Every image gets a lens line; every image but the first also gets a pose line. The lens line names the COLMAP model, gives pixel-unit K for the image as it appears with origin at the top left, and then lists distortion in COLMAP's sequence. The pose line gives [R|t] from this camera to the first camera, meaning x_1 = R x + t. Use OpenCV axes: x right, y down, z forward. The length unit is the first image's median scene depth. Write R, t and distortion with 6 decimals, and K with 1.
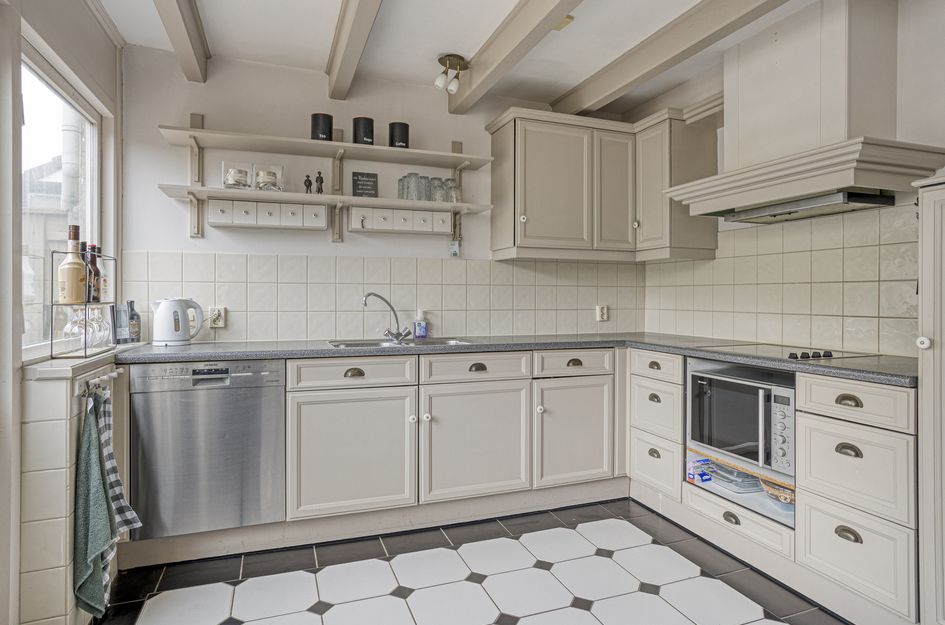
lens RADIAL K [[532.2, 0, 470.7], [0, 532.2, 298.9], [0, 0, 1]] dist [-0.034516, 0.012911]
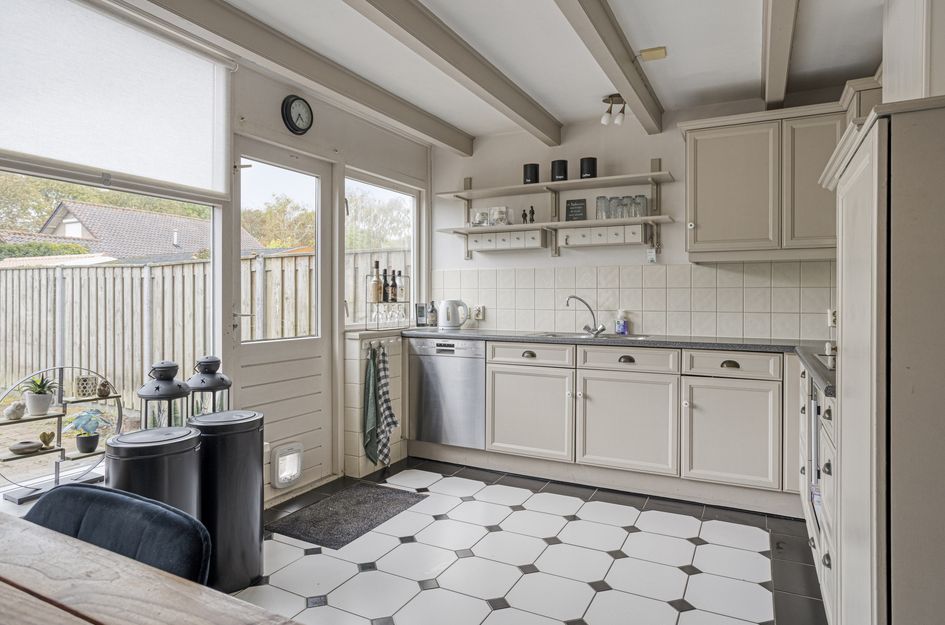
lens RADIAL K [[559.7, 0, 466.9], [0, 559.7, 299.5], [0, 0, 1]] dist [-0.017652, 0.005286]
pose [[0.676530, 0.002746, -0.736410, 0.660796], [-0.003389, 0.999994, 0.000615, -0.002566], [0.736407, 0.002080, 0.676535, -0.088405]]
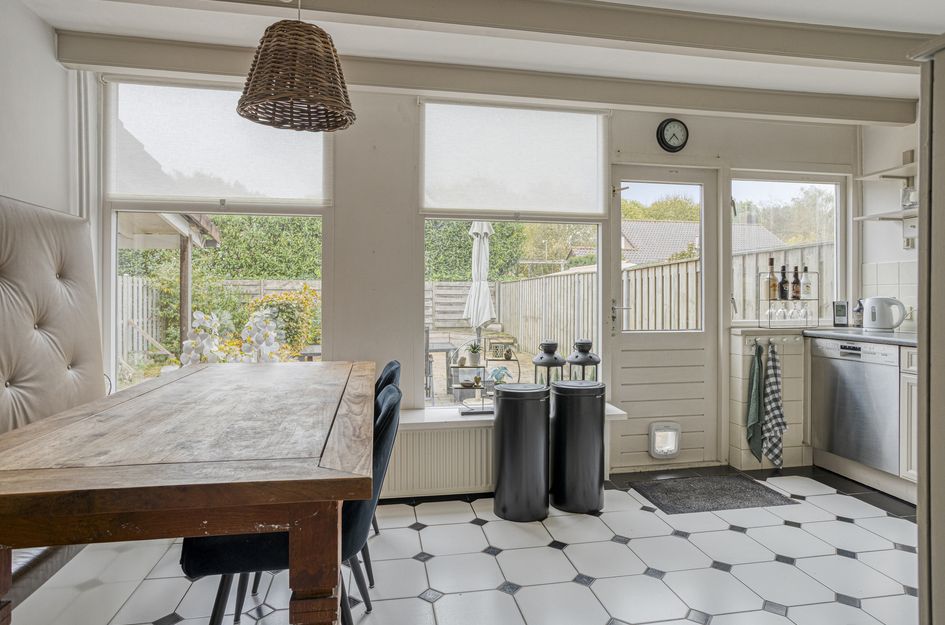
lens RADIAL K [[532.2, 0, 469.5], [0, 532.2, 295.9], [0, 0, 1]] dist [-0.034516, 0.012911]
pose [[-0.168121, -0.001570, -0.985765, 0.888110], [-0.004647, 0.999989, -0.000800, 0.001258], [0.985755, 0.004447, -0.168126, 0.176341]]
